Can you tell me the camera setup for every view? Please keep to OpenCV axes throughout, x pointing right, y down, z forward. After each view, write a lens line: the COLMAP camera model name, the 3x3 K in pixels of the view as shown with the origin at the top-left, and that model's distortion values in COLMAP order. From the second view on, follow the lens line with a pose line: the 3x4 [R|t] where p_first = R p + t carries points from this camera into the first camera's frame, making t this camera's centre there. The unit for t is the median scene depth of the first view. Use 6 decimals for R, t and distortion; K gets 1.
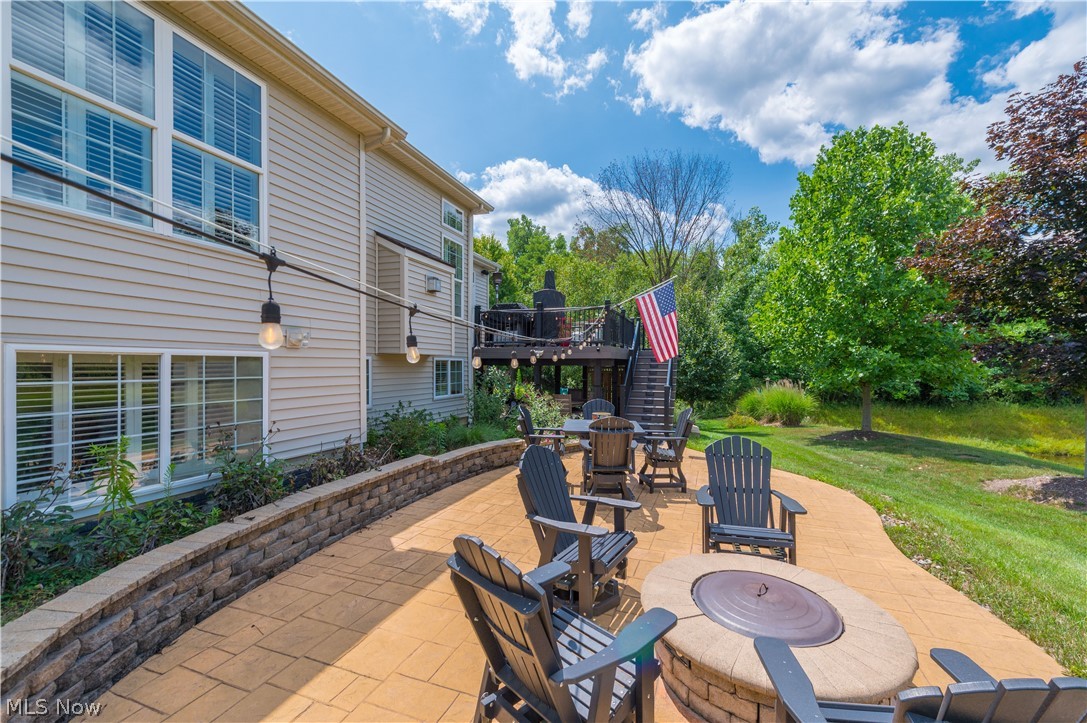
lens RADIAL K [[439.8, 0, 543.5], [0, 439.8, 361.5], [0, 0, 1]] dist [0.013187, -0.000178]
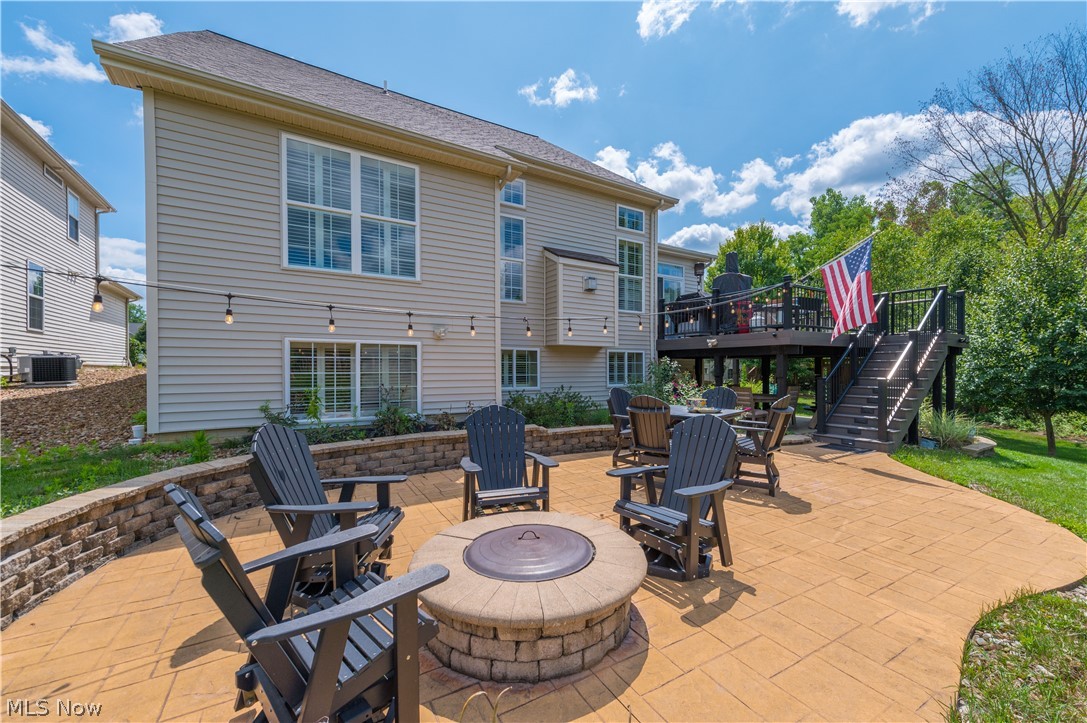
lens RADIAL K [[426.5, 0, 543.5], [0, 426.5, 361.5], [0, 0, 1]] dist [0.018833, -0.010524]
pose [[0.772820, -0.011315, -0.634524, 0.350058], [0.005993, 0.999927, -0.010532, 0.035754], [0.634596, 0.004337, 0.772831, 0.074969]]
